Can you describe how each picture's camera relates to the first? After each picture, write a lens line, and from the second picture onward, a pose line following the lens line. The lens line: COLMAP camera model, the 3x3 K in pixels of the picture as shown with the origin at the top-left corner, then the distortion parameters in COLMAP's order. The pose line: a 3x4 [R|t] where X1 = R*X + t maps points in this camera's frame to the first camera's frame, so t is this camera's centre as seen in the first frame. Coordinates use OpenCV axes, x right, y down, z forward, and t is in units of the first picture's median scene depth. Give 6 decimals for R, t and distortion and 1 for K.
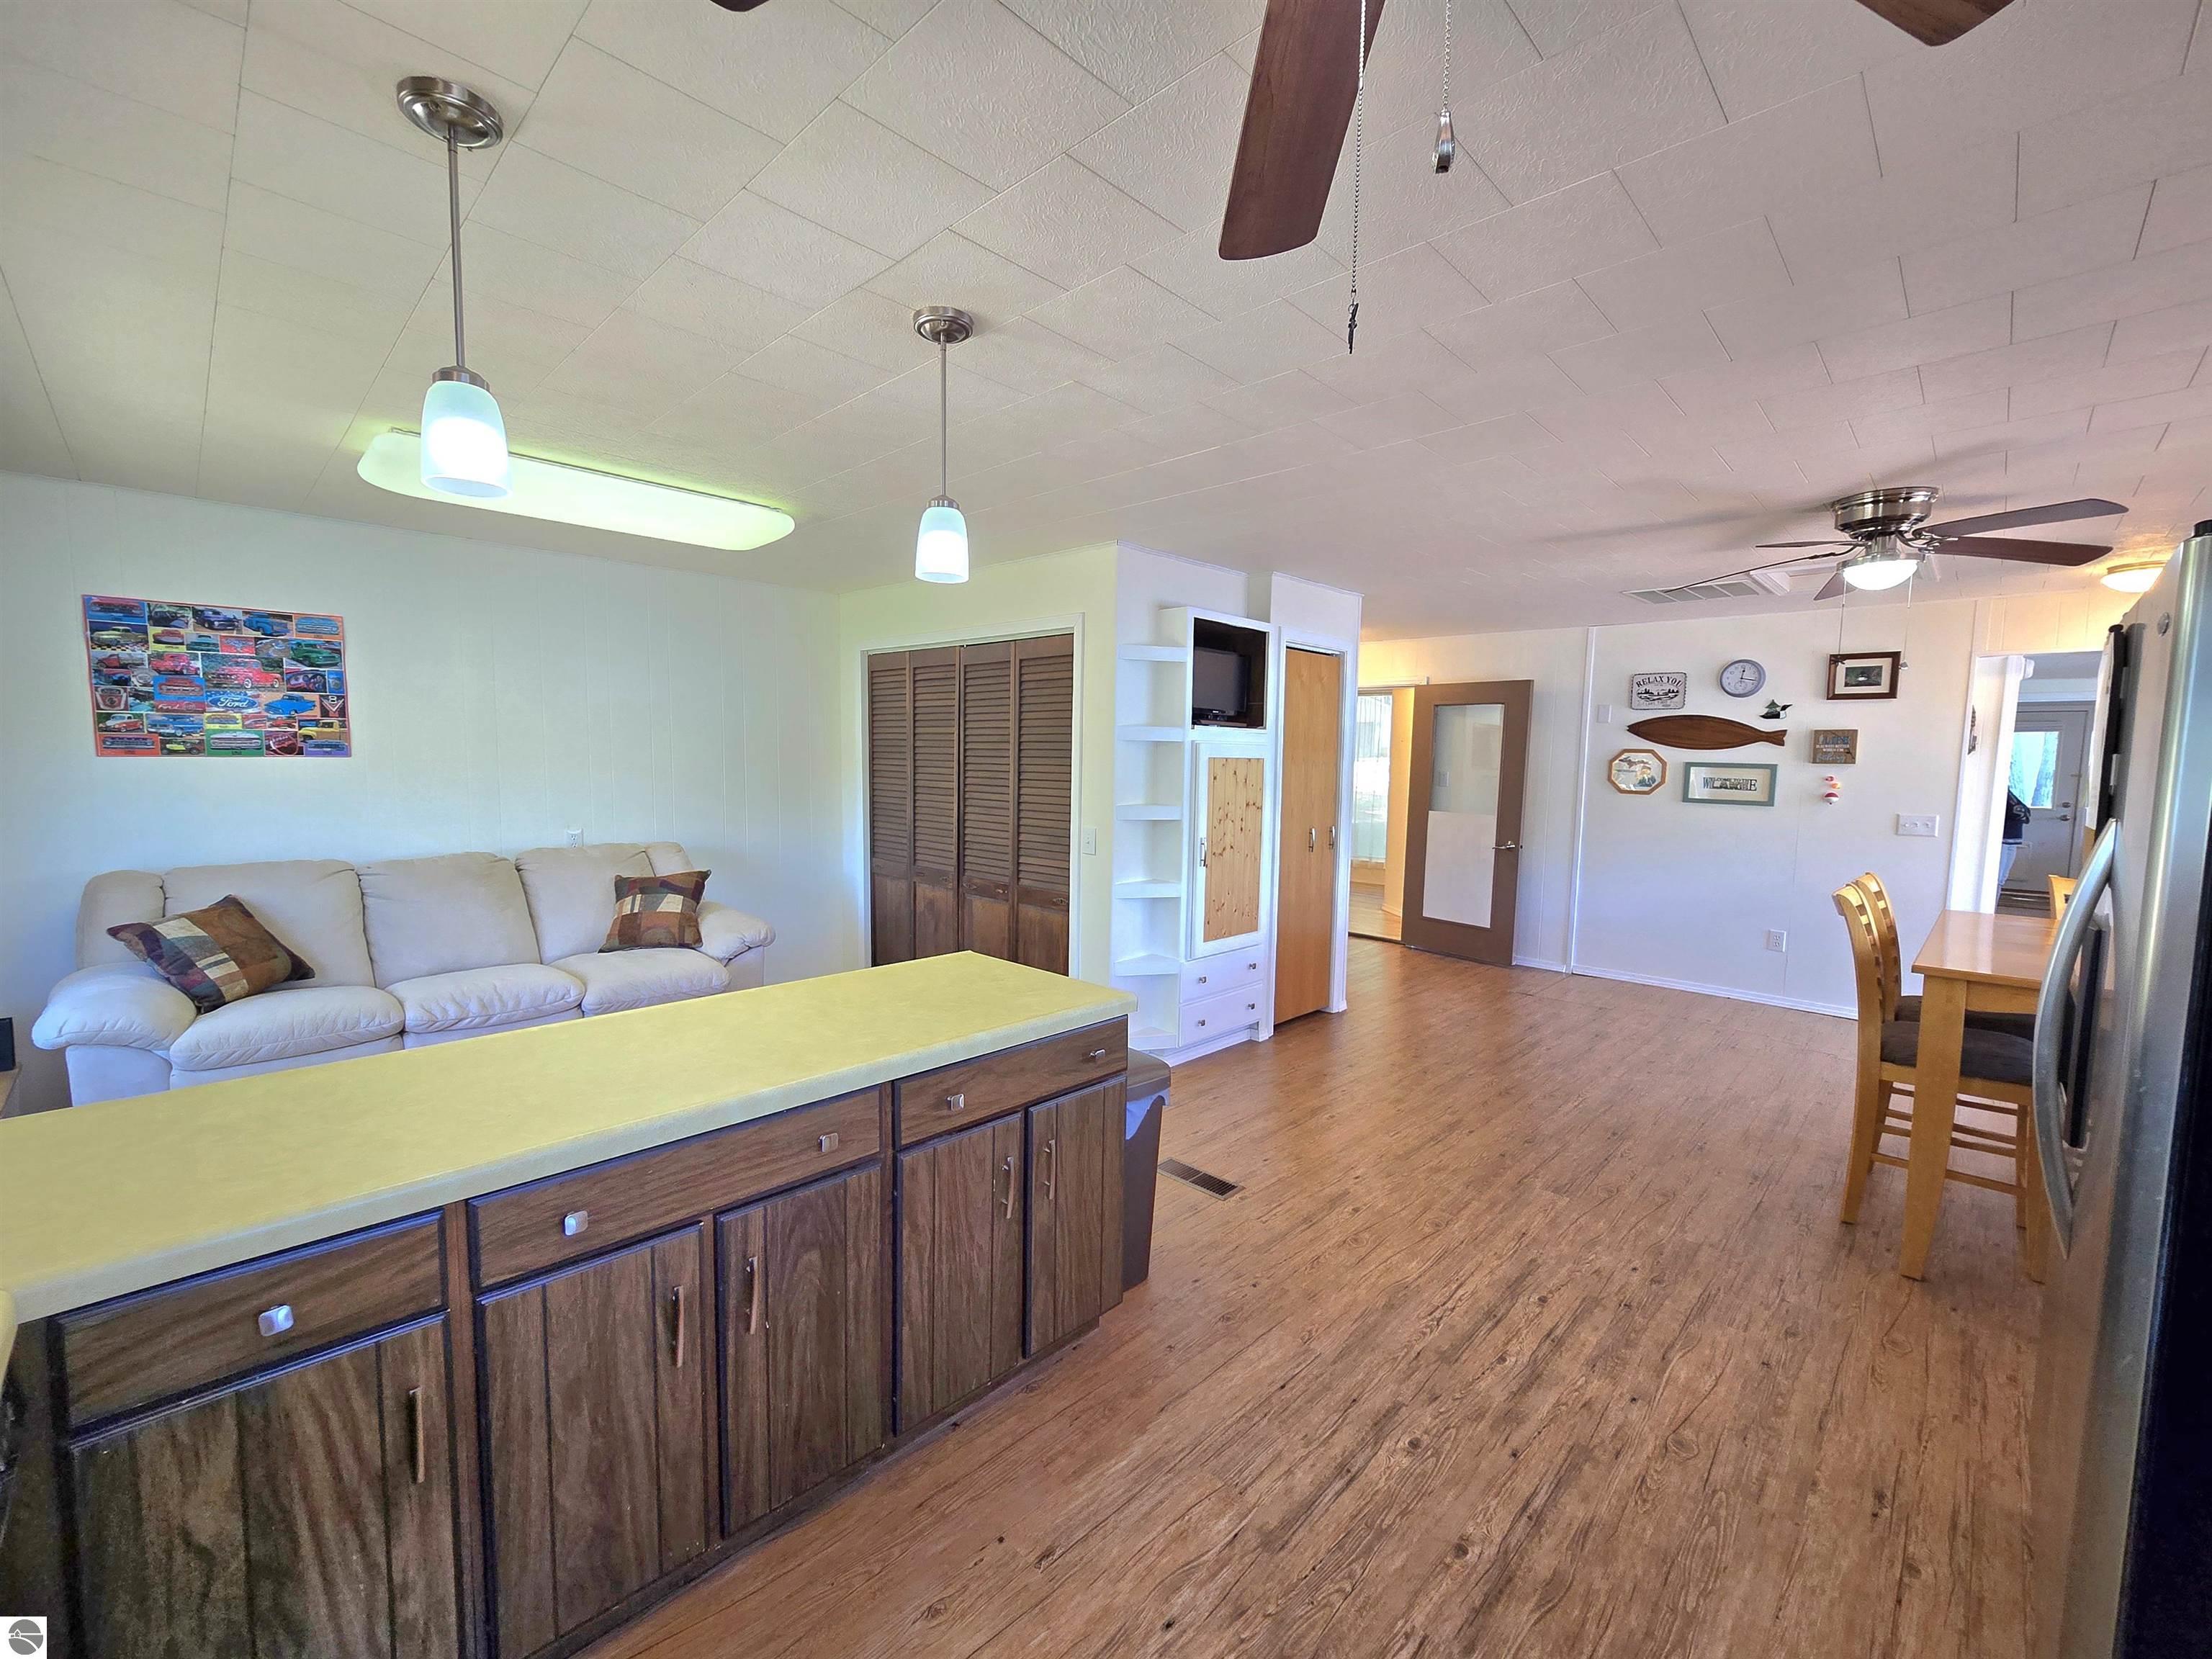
lens RADIAL K [[910.0, 0, 1095.4], [0, 910.0, 845.2], [0, 0, 1]] dist [-0.005851, 0.001567]
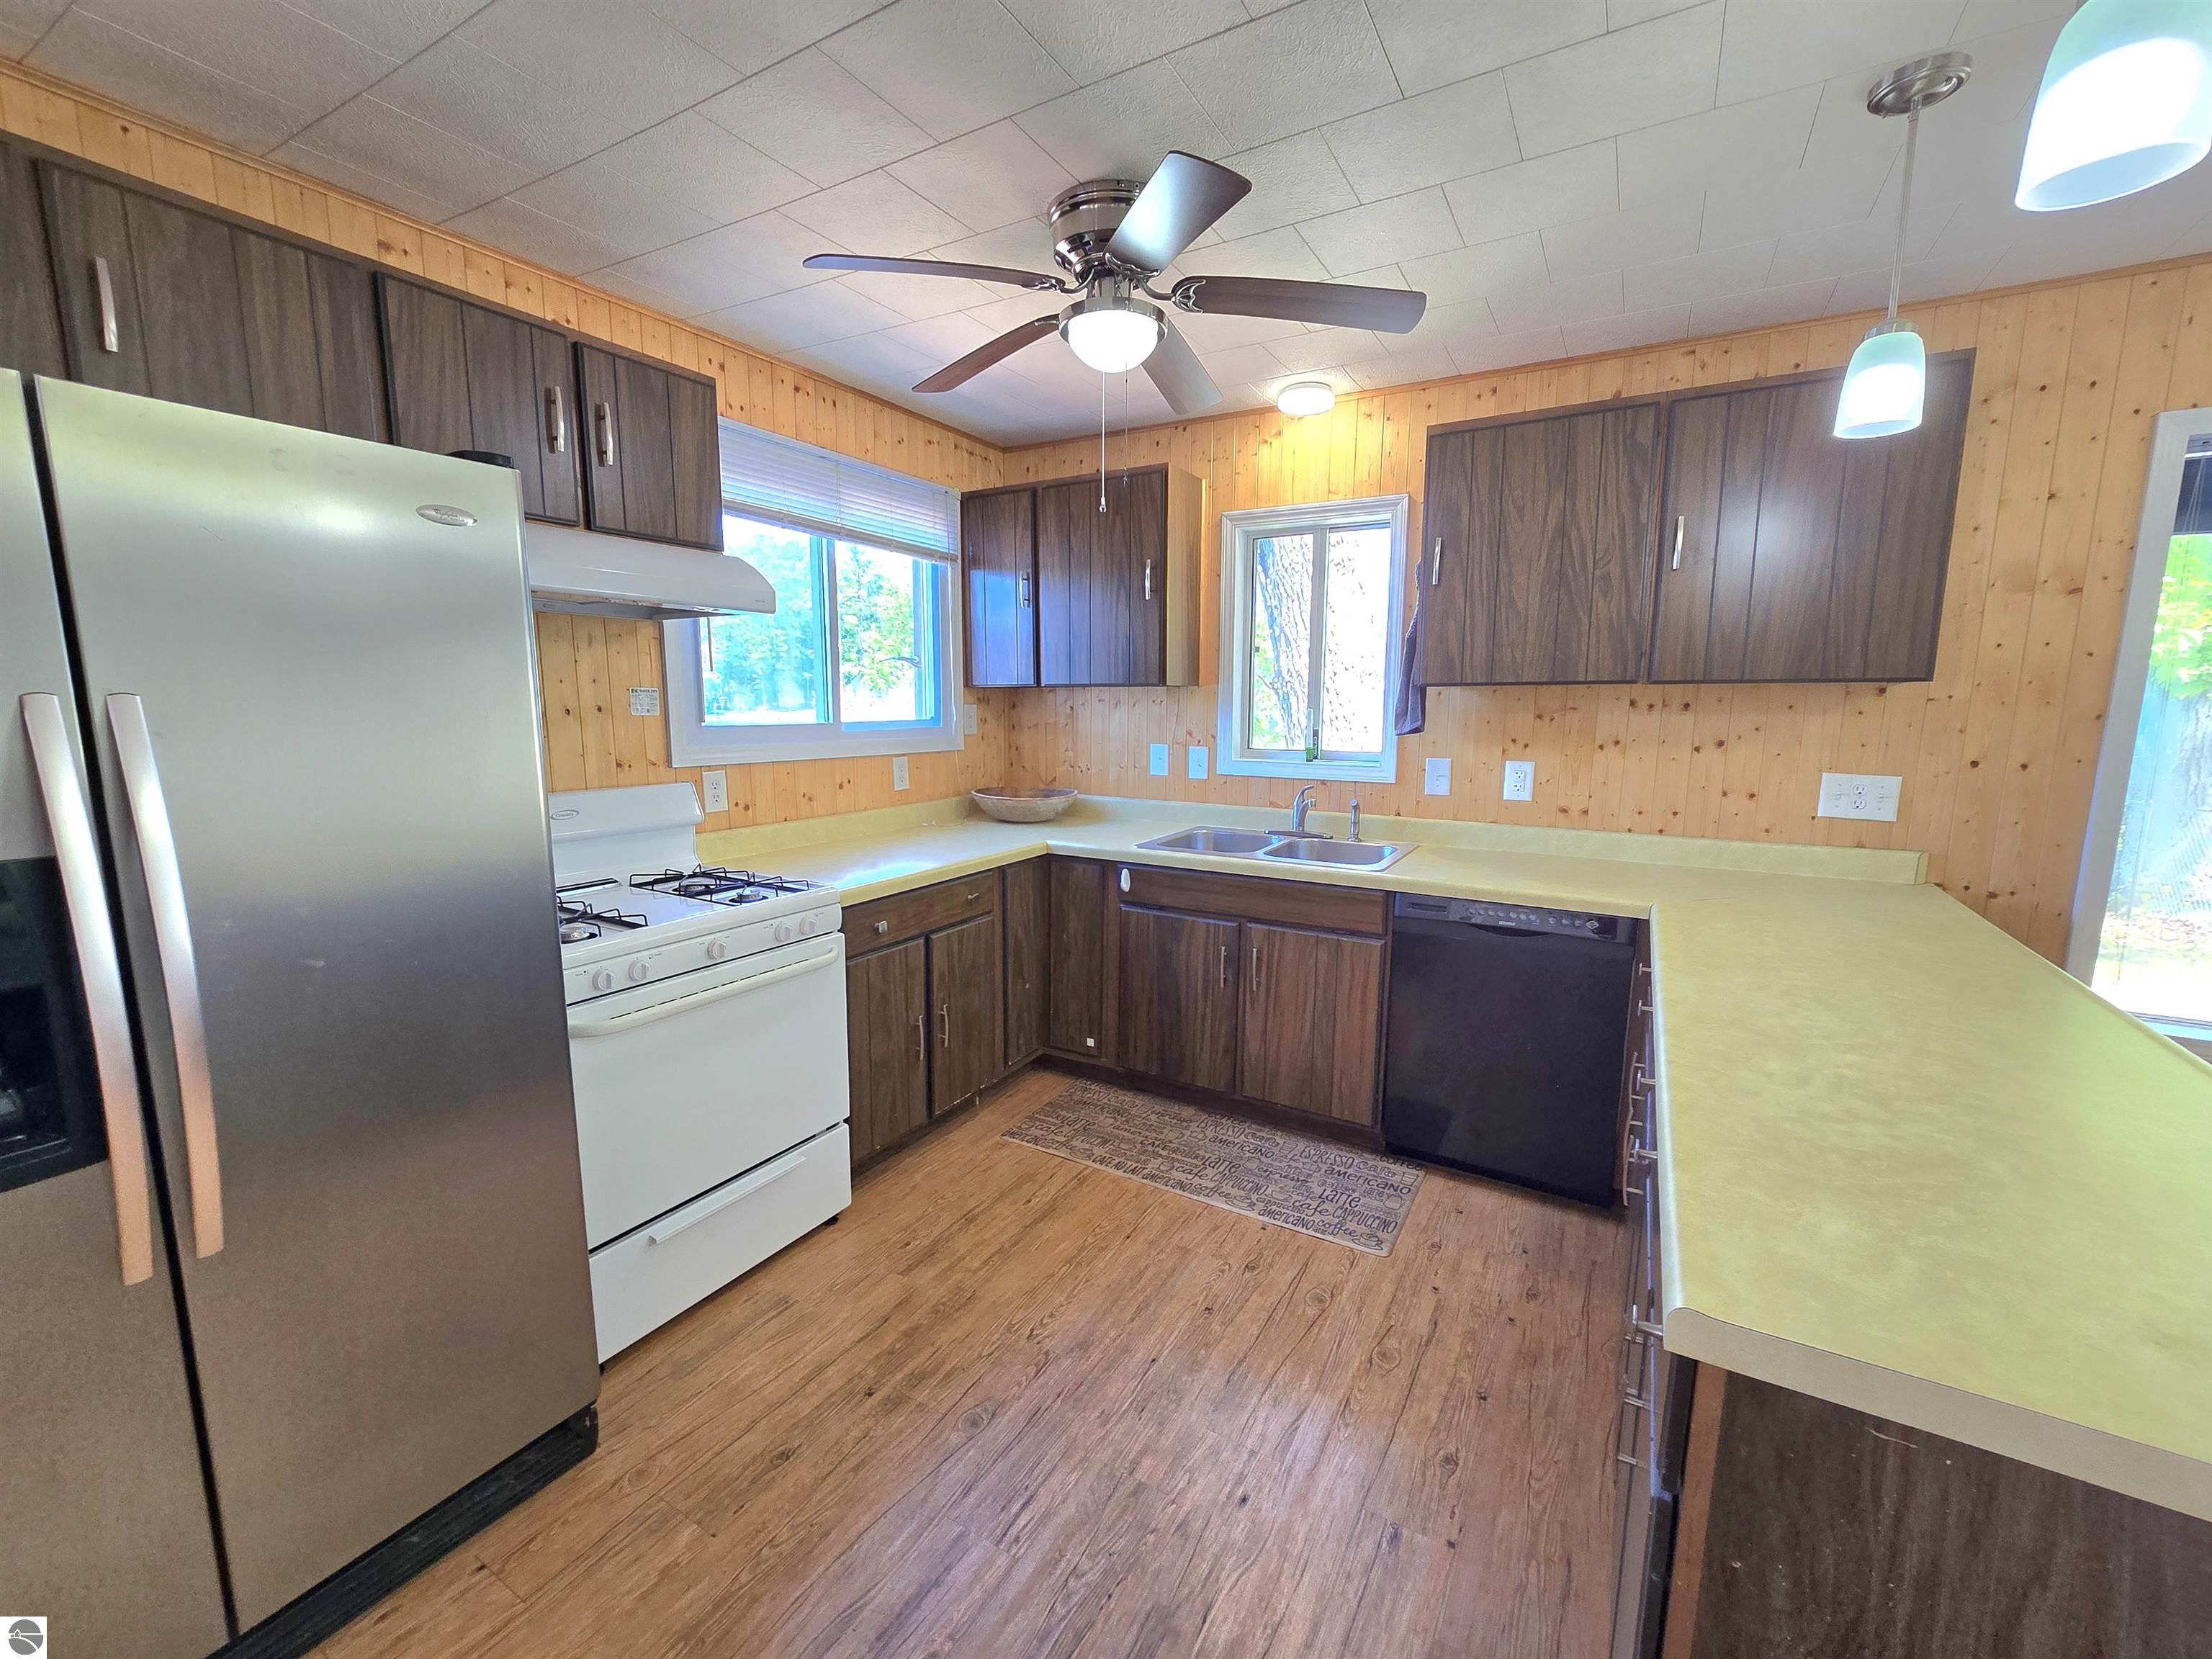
lens RADIAL K [[910.0, 0, 1097.7], [0, 910.0, 834.8], [0, 0, 1]] dist [-0.005851, 0.001567]
pose [[-0.970511, 0.016936, -0.240461, 0.187778], [-0.042313, 0.970072, 0.239103, -0.046230], [0.237314, 0.242227, -0.940749, 0.685800]]
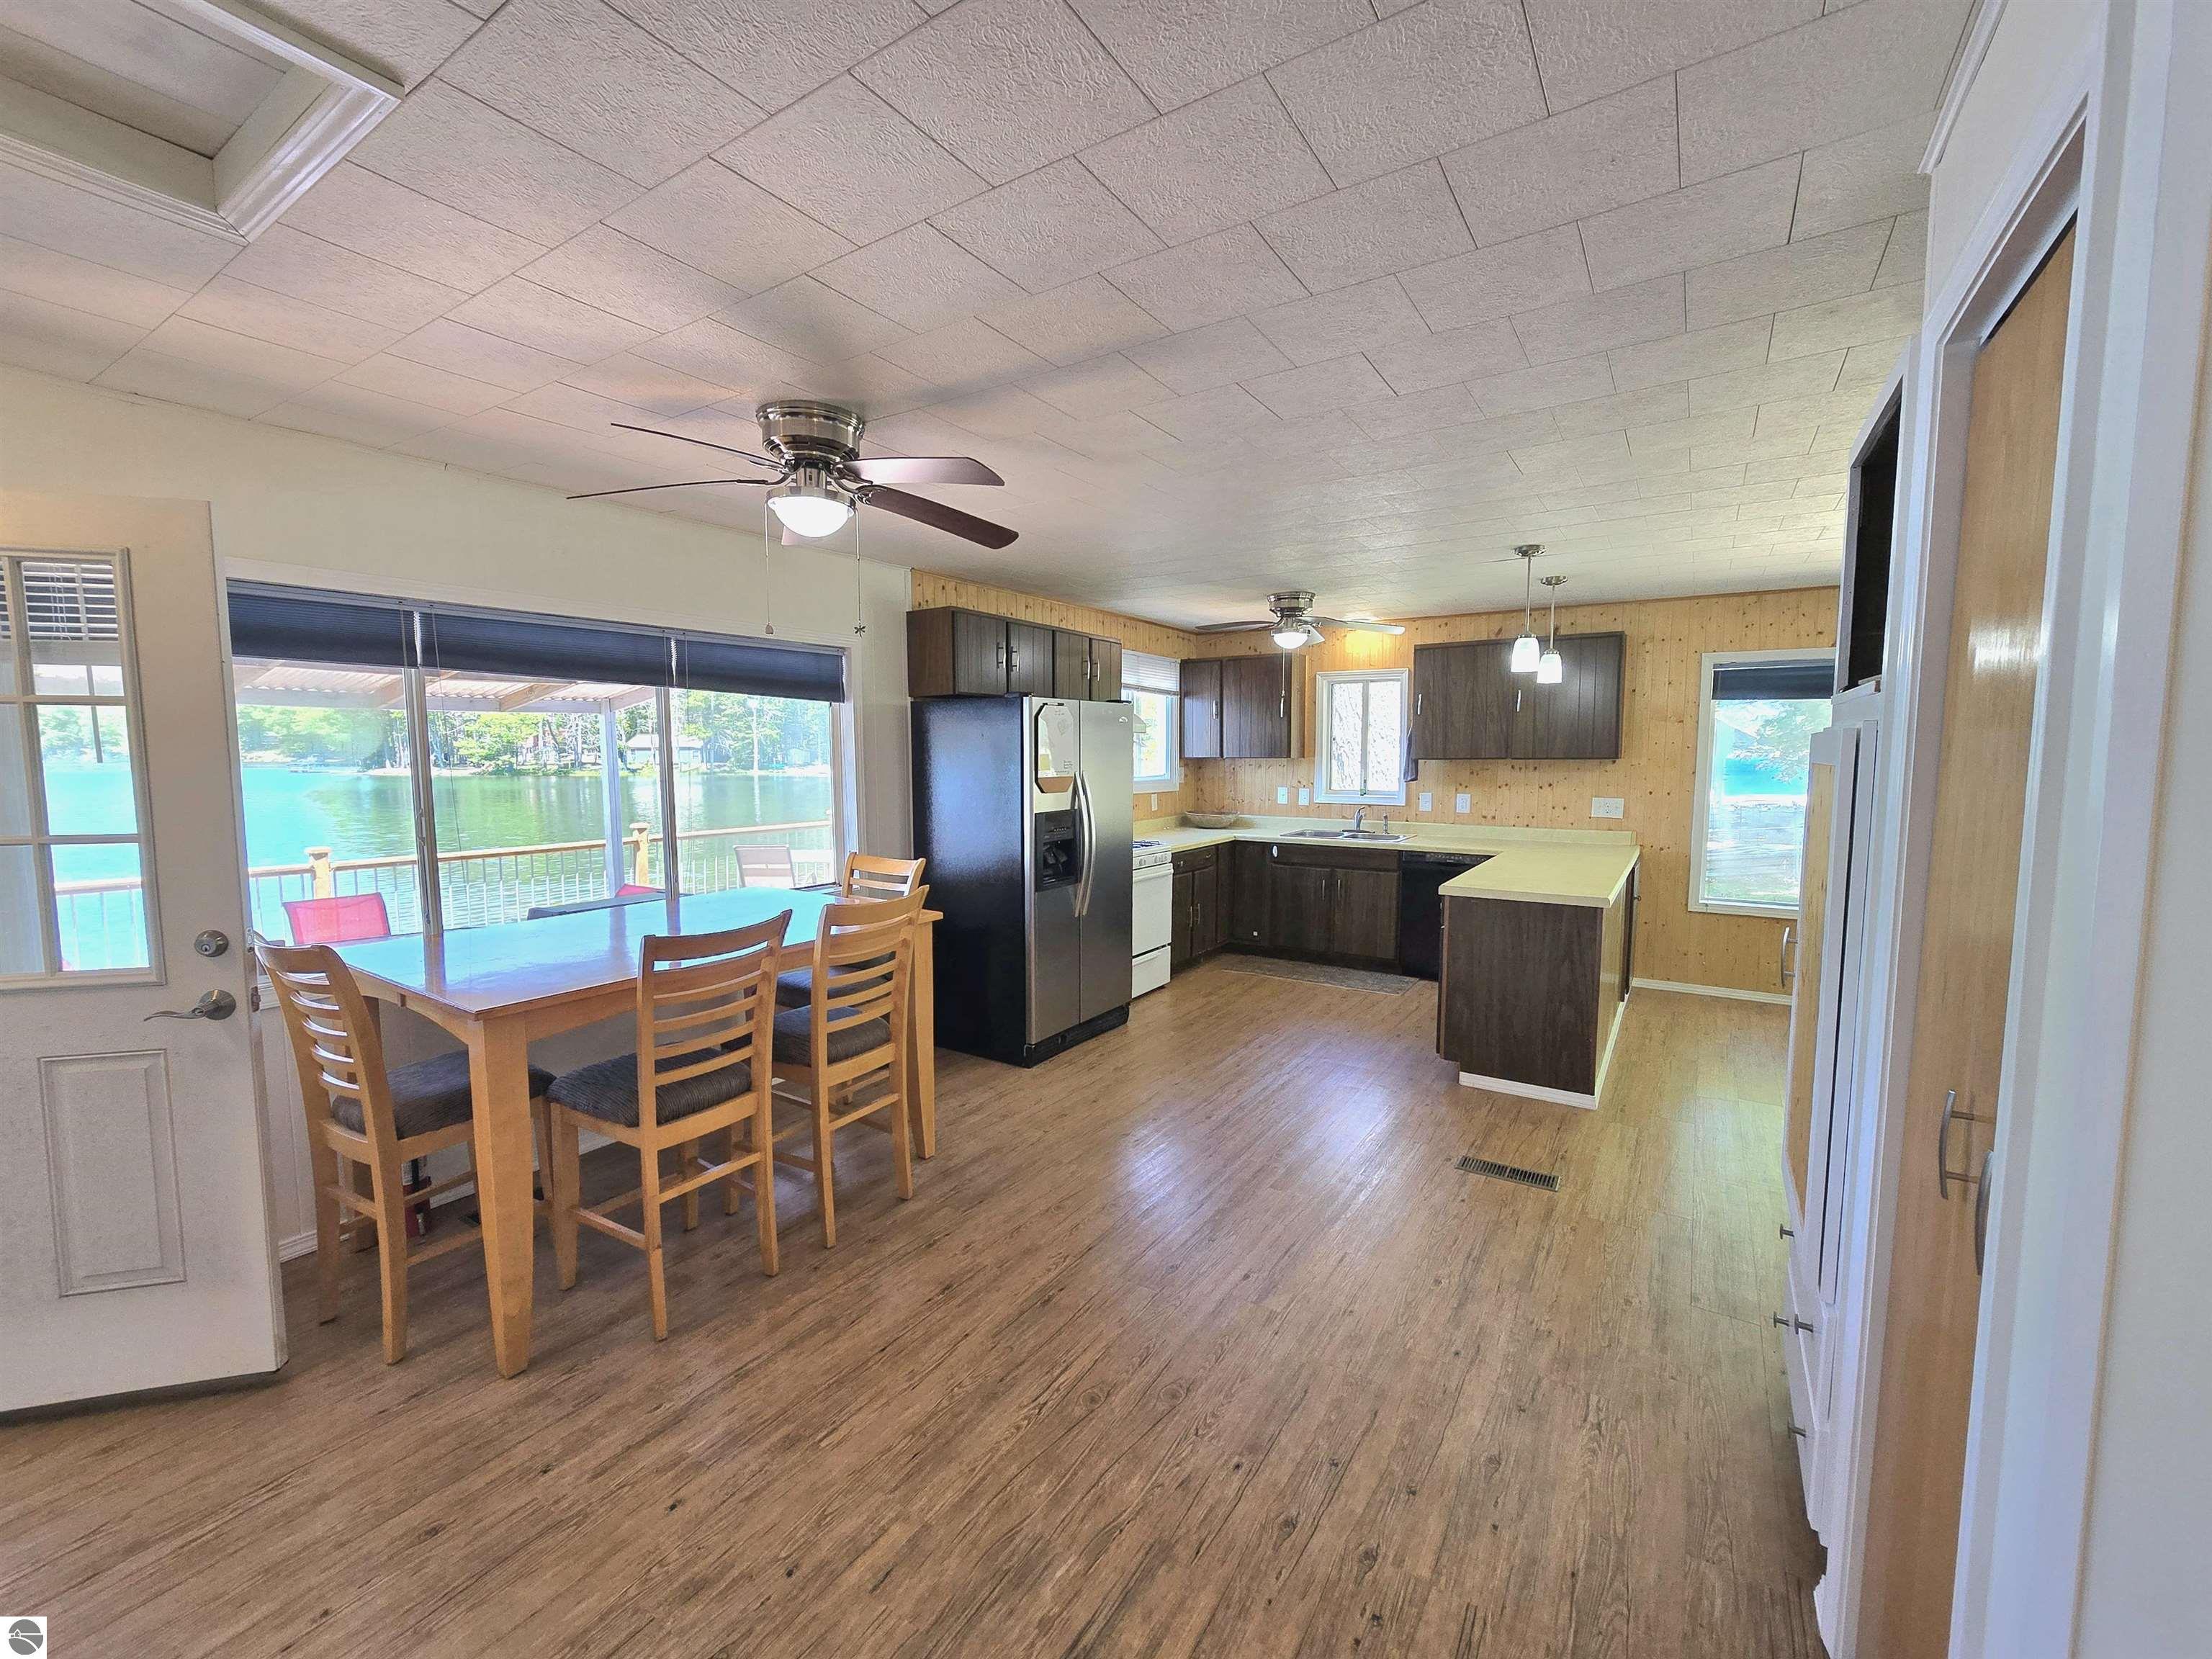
lens RADIAL K [[910.0, 0, 1097.3], [0, 910.0, 841.3], [0, 0, 1]] dist [-0.005851, 0.001567]
pose [[-0.979765, 0.005419, -0.200080, 0.613459], [-0.033557, 0.981036, 0.190898, -0.141277], [0.197320, 0.193749, -0.961003, 1.463937]]
